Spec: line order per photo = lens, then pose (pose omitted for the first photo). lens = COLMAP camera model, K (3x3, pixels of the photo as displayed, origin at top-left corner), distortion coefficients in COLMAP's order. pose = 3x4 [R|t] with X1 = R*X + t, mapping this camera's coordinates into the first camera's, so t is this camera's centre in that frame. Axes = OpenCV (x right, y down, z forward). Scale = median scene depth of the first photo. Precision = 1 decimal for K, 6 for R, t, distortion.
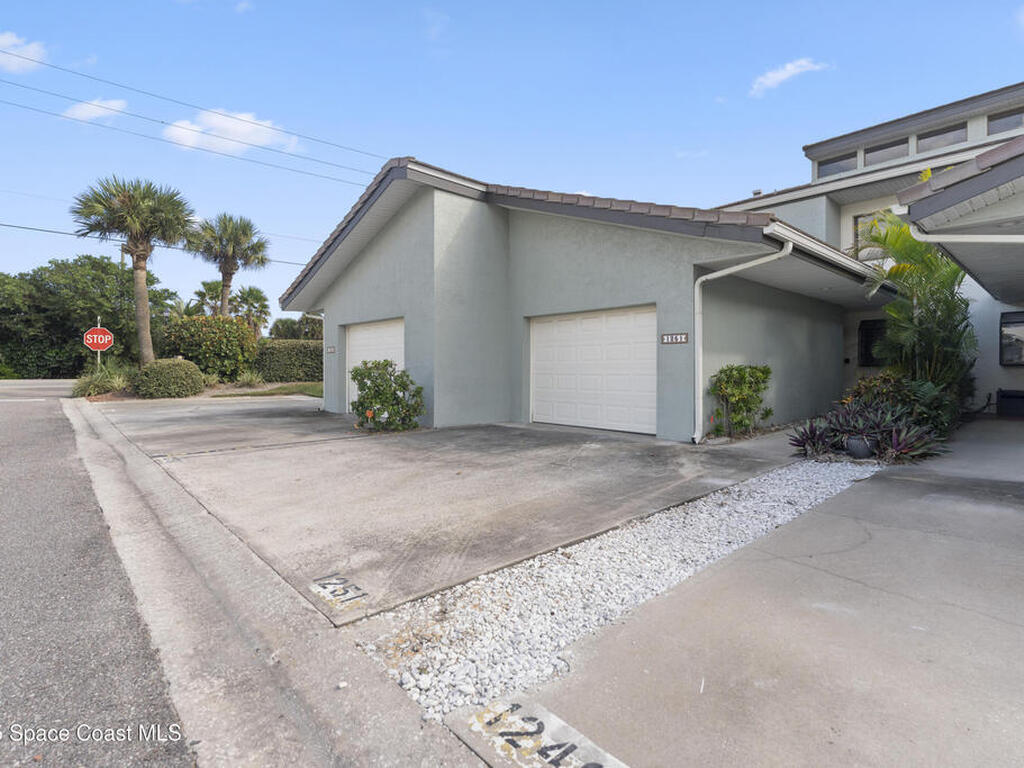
lens RADIAL K [[508.4, 0, 511.3], [0, 508.4, 379.2], [0, 0, 1]] dist [-0.000804, -0.000166]
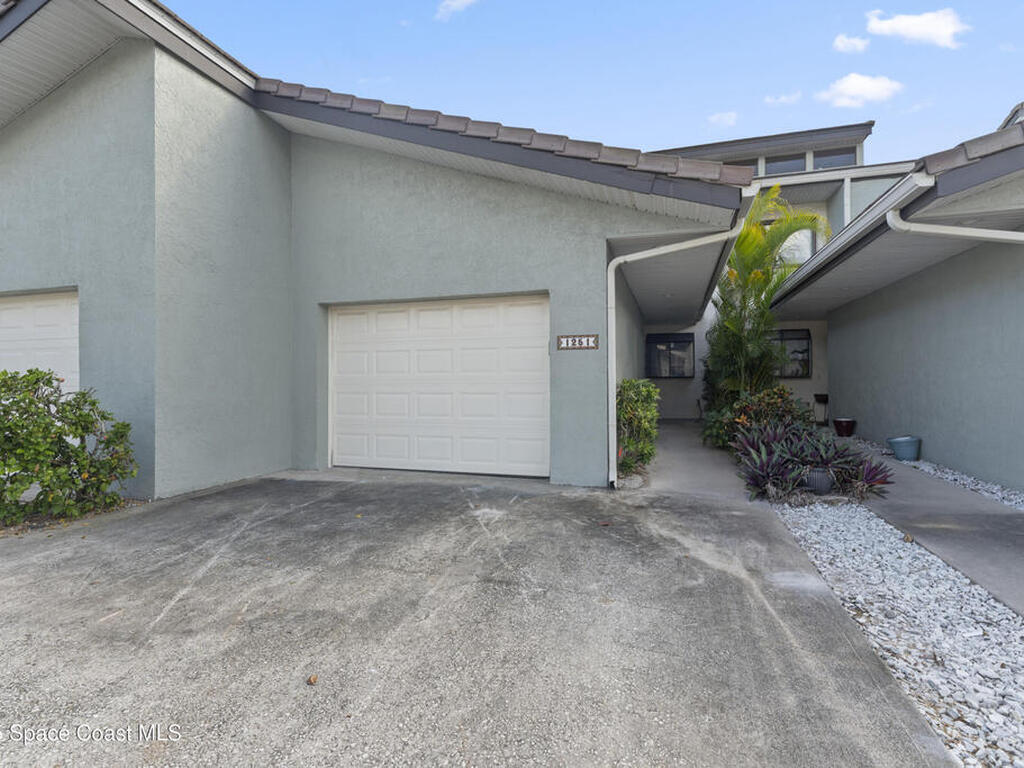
lens RADIAL K [[508.4, 0, 511.4], [0, 508.4, 382.0], [0, 0, 1]] dist [-0.000804, -0.000166]
pose [[0.866872, -0.007358, 0.498477, -0.098847], [0.014713, 0.999833, -0.010828, -0.015454], [-0.498314, 0.016720, 0.866835, 0.375500]]
